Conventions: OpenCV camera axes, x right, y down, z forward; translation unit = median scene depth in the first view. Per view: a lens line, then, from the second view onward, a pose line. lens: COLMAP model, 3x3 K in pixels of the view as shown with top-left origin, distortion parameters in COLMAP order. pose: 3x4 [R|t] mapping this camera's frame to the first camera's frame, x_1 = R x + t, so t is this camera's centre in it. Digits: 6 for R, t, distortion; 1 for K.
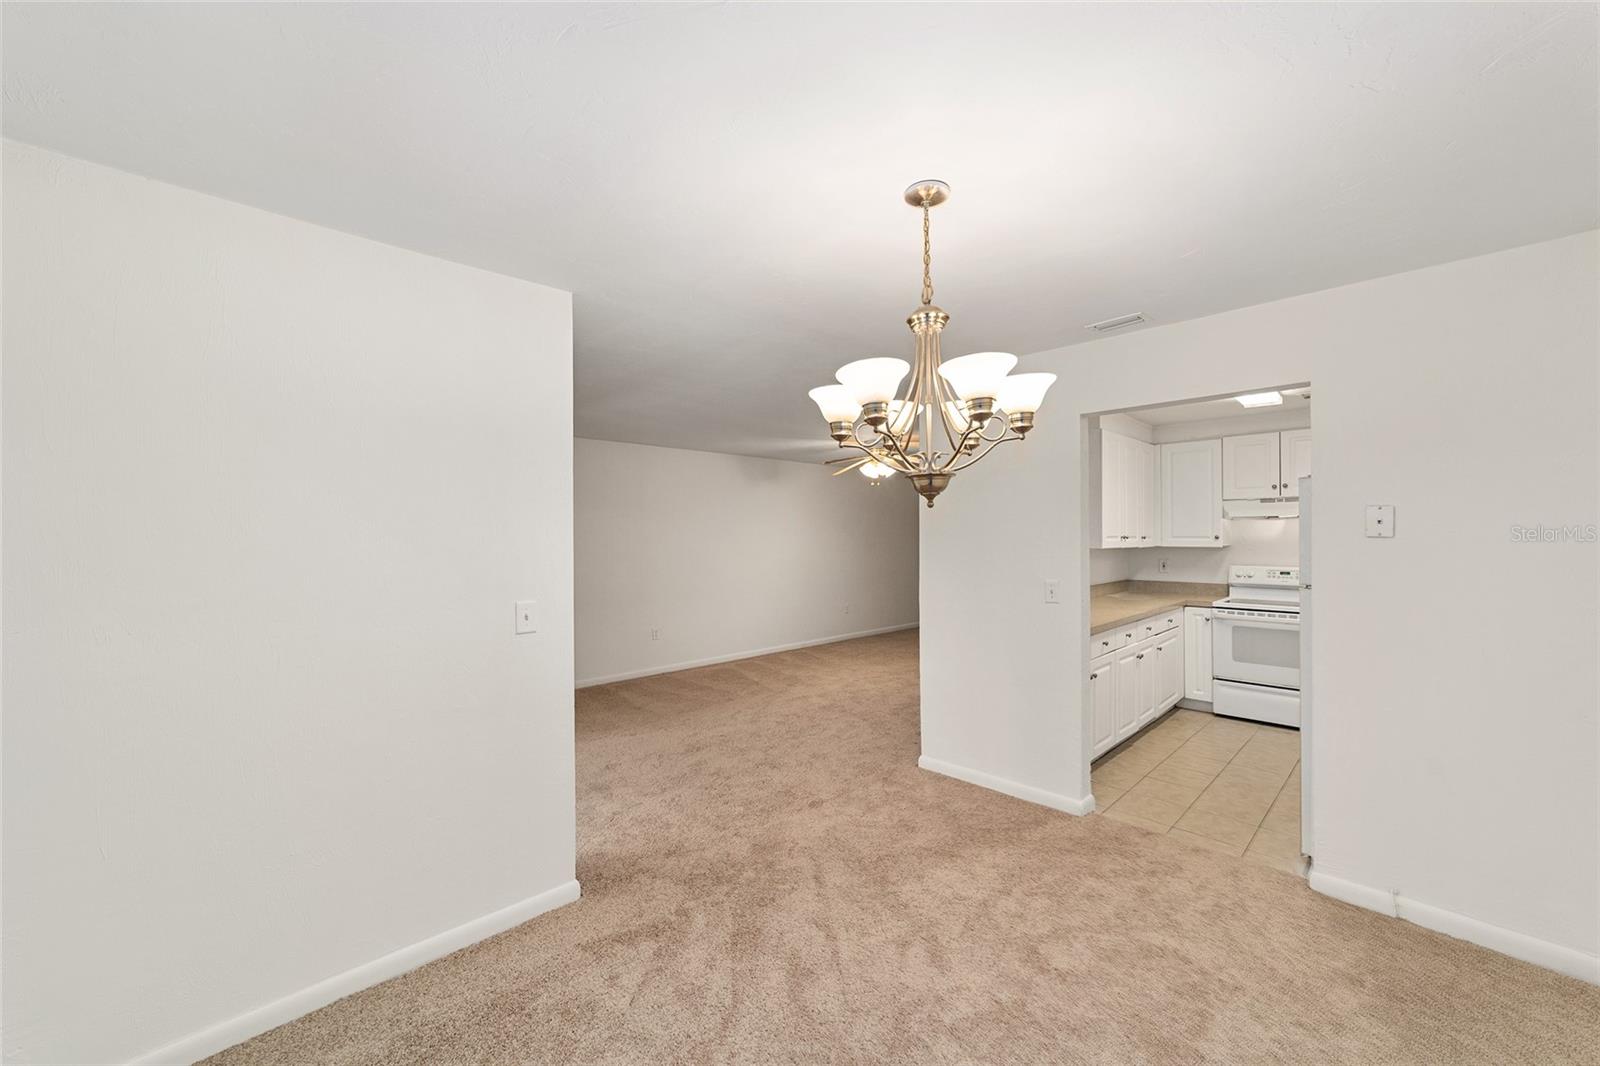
lens RADIAL K [[621.7, 0, 791.4], [0, 621.7, 534.1], [0, 0, 1]] dist [-0.005329, 0.003016]
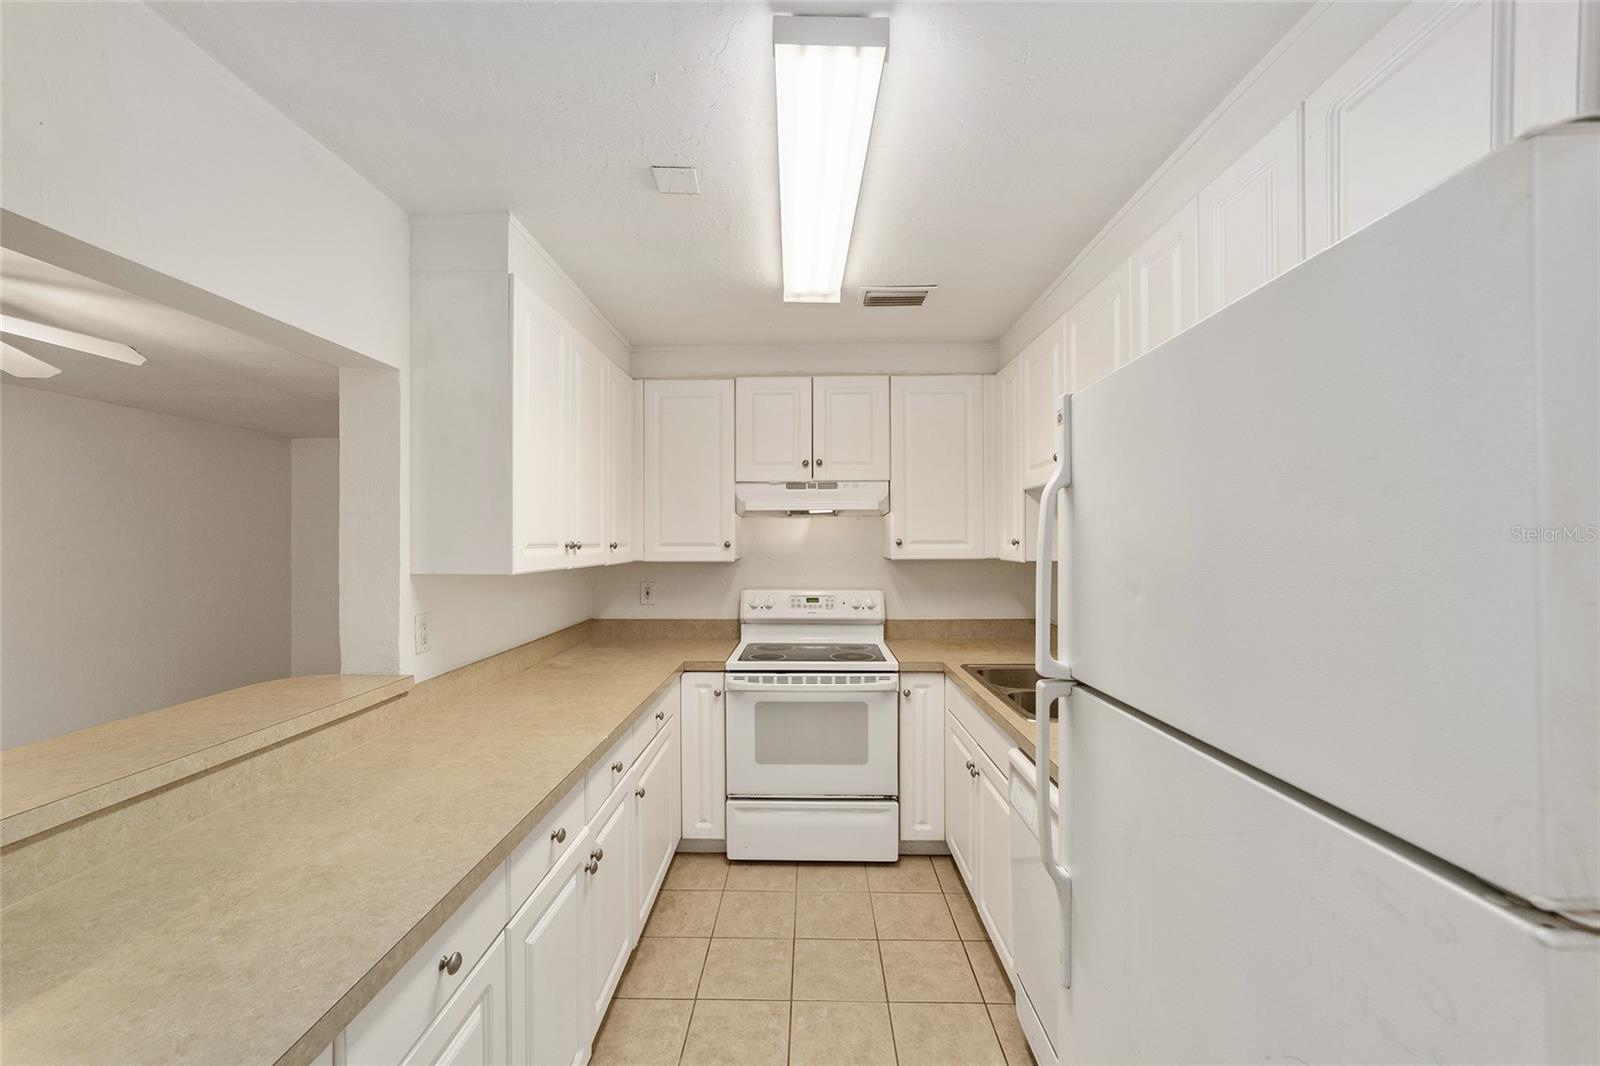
lens RADIAL K [[621.7, 0, 798.2], [0, 621.7, 541.7], [0, 0, 1]] dist [-0.005329, 0.003016]
pose [[0.710972, 0.002183, 0.703217, 0.323841], [-0.002712, 0.999996, -0.000362, 0.002275], [-0.703215, -0.001650, 0.710975, 0.543144]]
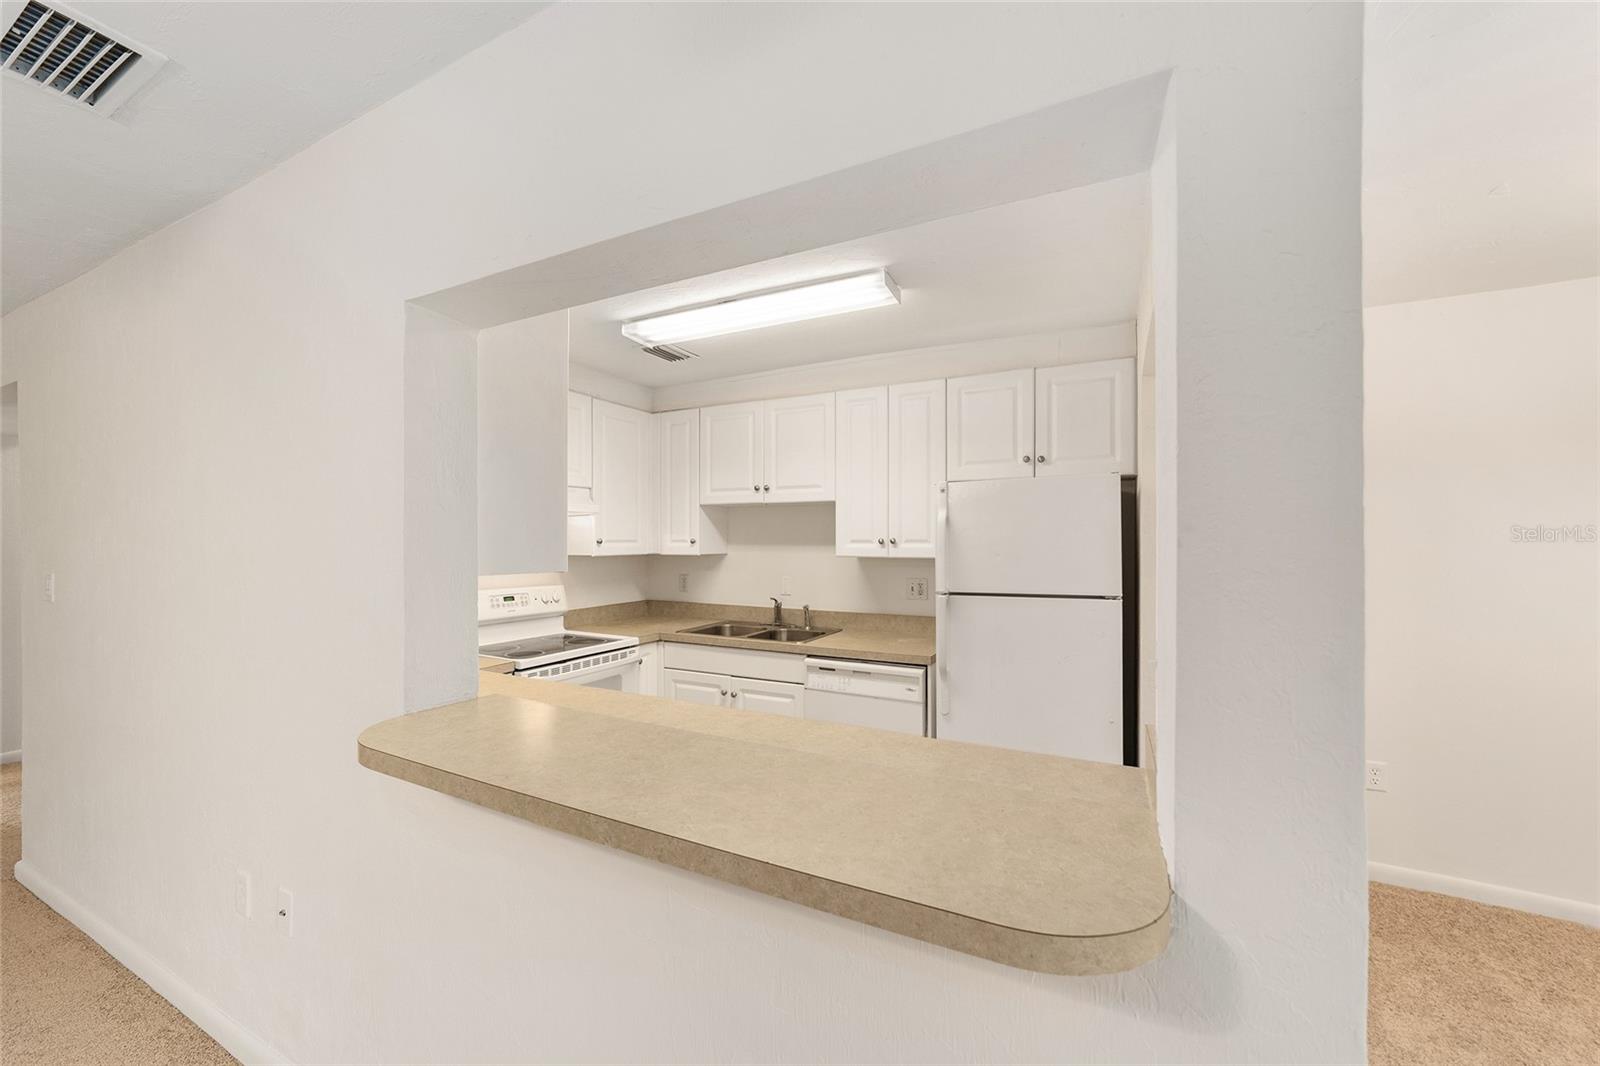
lens RADIAL K [[621.7, 0, 791.4], [0, 621.7, 543.9], [0, 0, 1]] dist [-0.005329, 0.003016]
pose [[-0.305839, 0.000663, 0.952083, 0.075796], [0.001273, 0.999999, -0.000287, 0.005683], [-0.952082, 0.001124, -0.305840, 0.911031]]
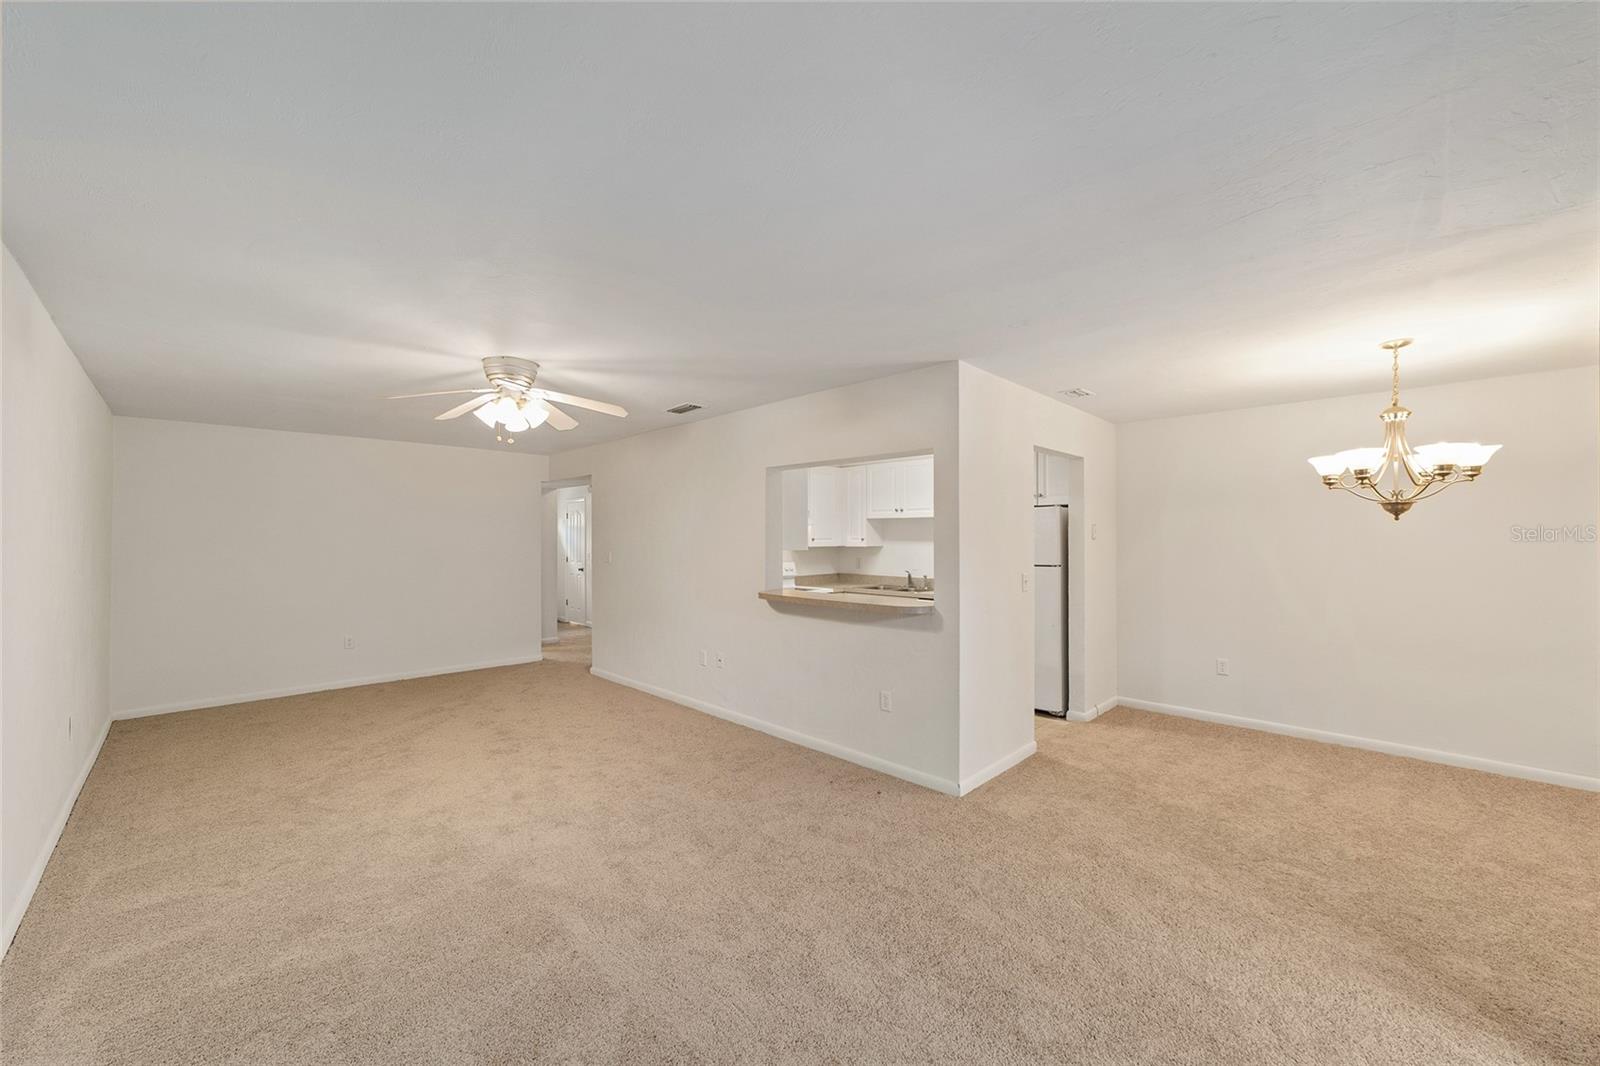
lens RADIAL K [[621.7, 0, 788.7], [0, 621.7, 529.6], [0, 0, 1]] dist [-0.005329, 0.003016]
pose [[-0.003213, 0.016867, 0.999853, -0.530238], [0.001008, 0.999857, -0.016864, 0.004157], [-0.999994, 0.000953, -0.003229, 0.959989]]
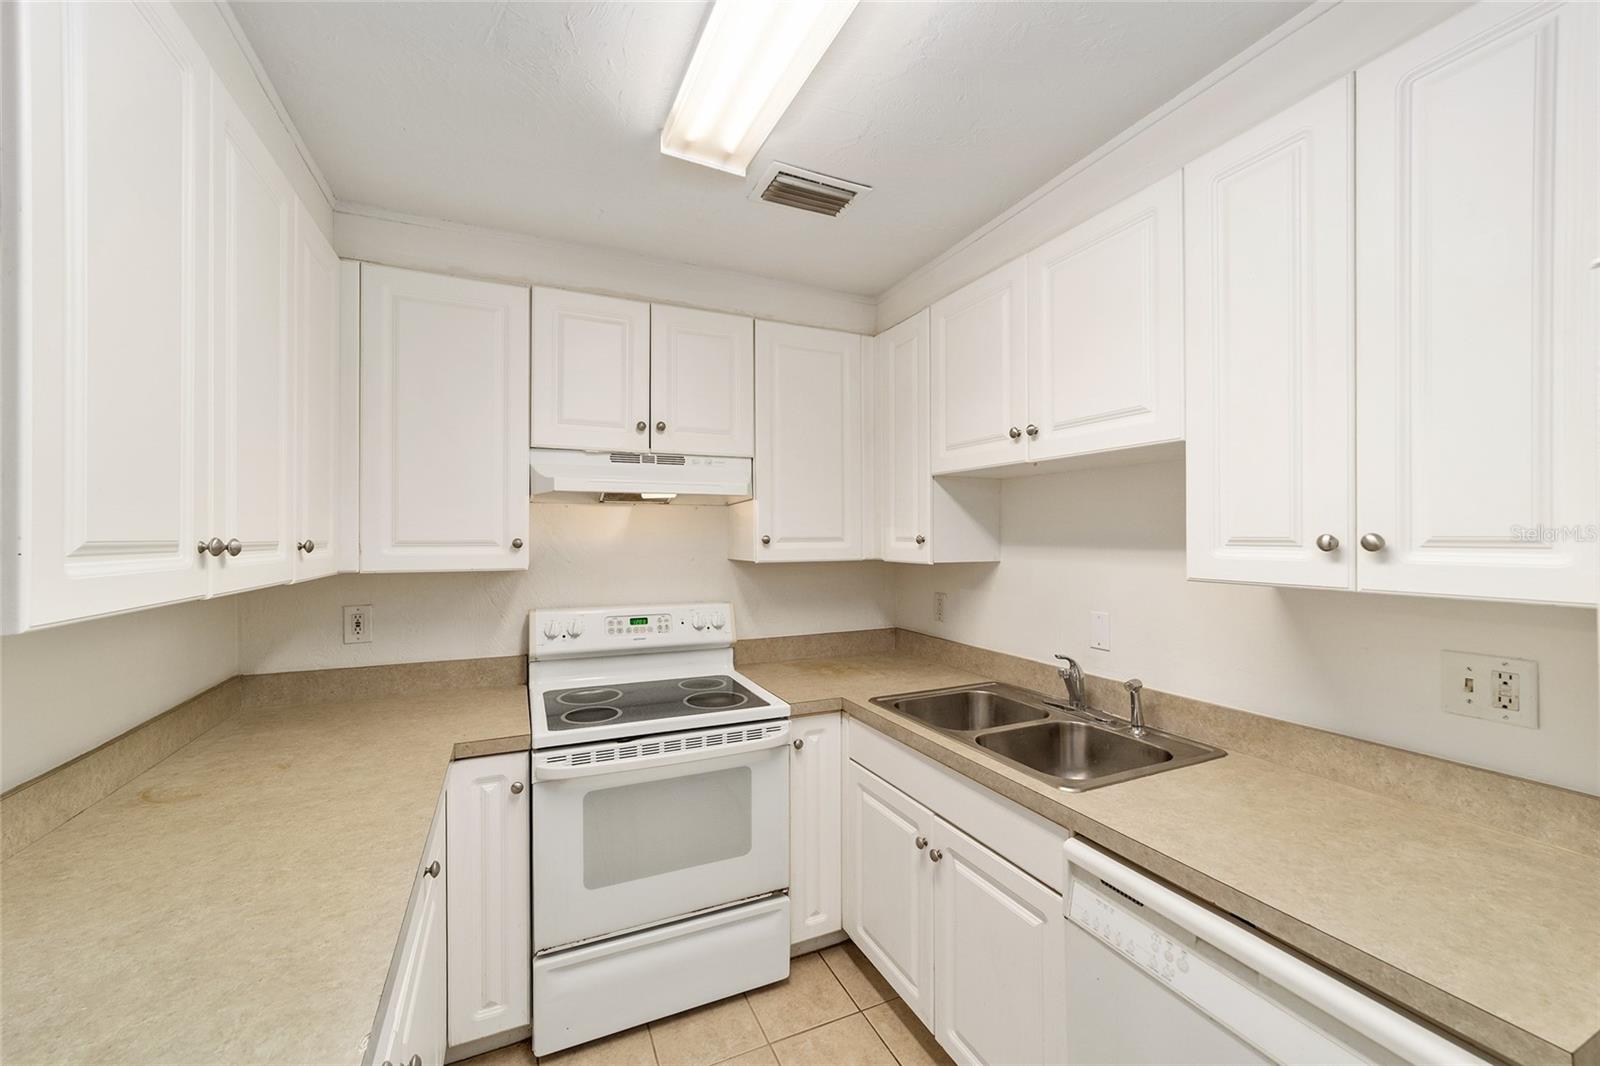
lens RADIAL K [[621.7, 0, 798.6], [0, 621.7, 537.4], [0, 0, 1]] dist [-0.005329, 0.003016]
pose [[0.335725, 0.004642, 0.941949, 0.394826], [-0.001961, 0.999989, -0.004230, 0.002398], [-0.941958, -0.000427, 0.335730, 0.726925]]
